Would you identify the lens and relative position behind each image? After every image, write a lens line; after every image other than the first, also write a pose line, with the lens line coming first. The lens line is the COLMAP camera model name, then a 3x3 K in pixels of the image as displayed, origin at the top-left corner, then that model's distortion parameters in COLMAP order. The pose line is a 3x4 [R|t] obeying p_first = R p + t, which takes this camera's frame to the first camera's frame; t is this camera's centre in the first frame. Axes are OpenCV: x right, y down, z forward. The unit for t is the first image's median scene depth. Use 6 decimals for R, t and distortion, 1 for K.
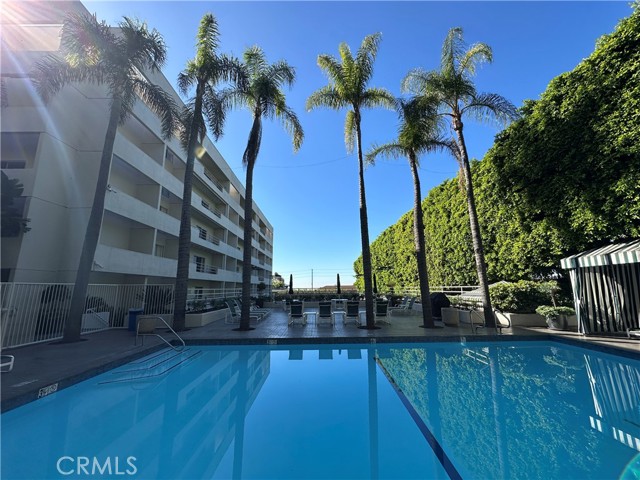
lens RADIAL K [[255.7, 0, 319.0], [0, 255.7, 239.4], [0, 0, 1]] dist [-0.003372, -0.000314]
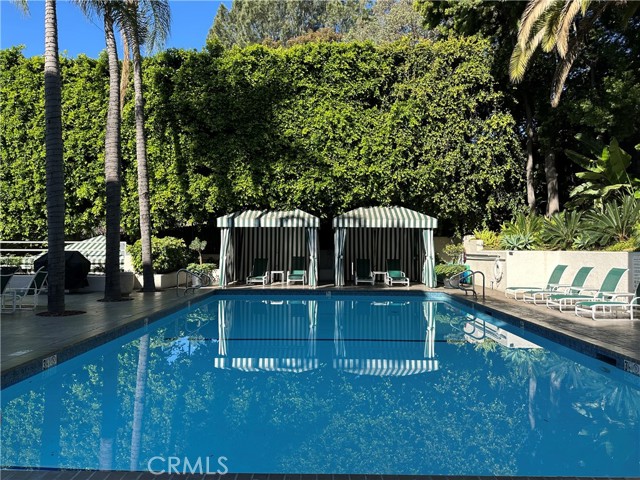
lens RADIAL K [[444.0, 0, 317.4], [0, 444.0, 236.9], [0, 0, 1]] dist [0.093631, -0.002091]
pose [[0.024560, 0.041673, 0.998829, -0.725793], [-0.191942, 0.980739, -0.036199, 0.124554], [-0.981099, -0.190828, 0.032085, 0.471610]]
